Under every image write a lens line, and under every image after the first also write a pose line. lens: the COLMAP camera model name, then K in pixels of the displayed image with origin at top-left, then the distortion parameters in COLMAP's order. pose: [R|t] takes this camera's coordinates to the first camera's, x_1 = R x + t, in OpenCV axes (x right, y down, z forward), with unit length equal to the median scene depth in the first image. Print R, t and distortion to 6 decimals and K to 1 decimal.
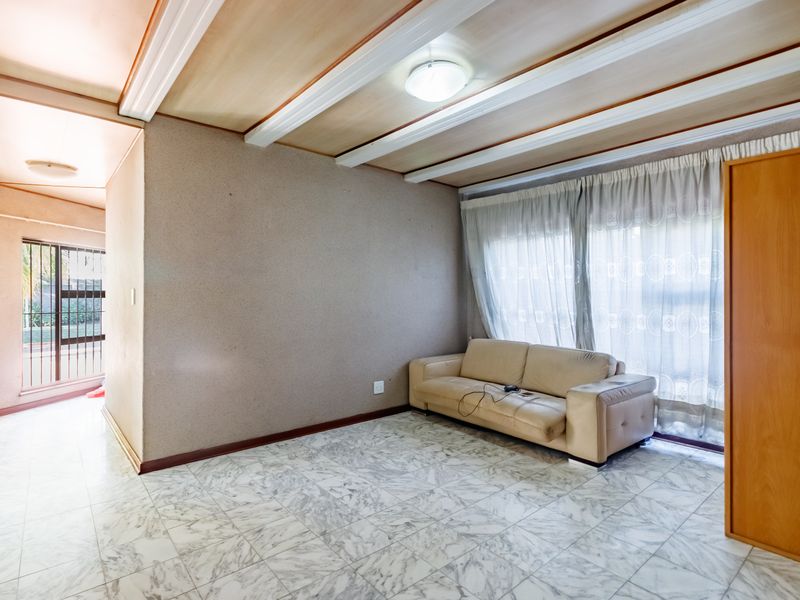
lens RADIAL K [[417.0, 0, 403.1], [0, 417.0, 299.3], [0, 0, 1]] dist [-0.000971, 0.000130]
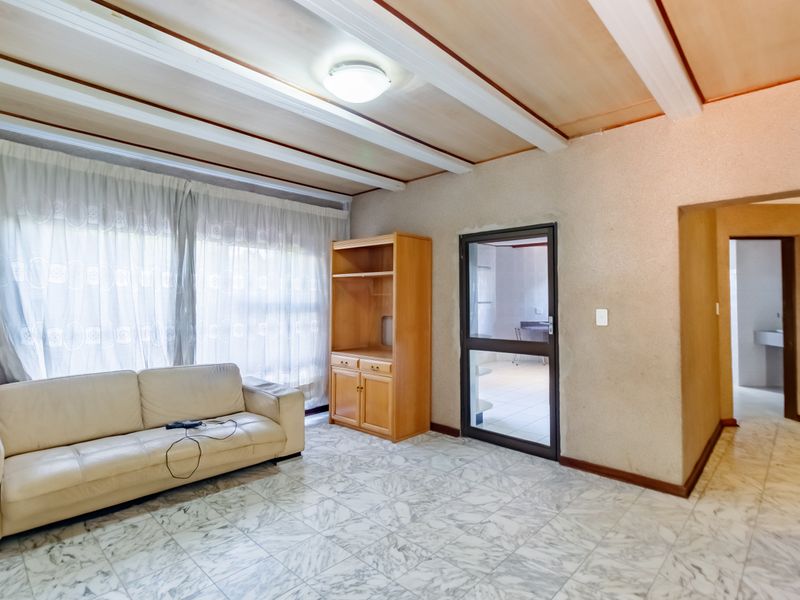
lens RADIAL K [[417.0, 0, 402.8], [0, 417.0, 296.6], [0, 0, 1]] dist [-0.000971, 0.000130]
pose [[-0.098802, 0.012528, 0.995028, -0.657670], [0.009022, 0.999891, -0.011693, -0.020327], [-0.995066, 0.007822, -0.098904, 0.754820]]
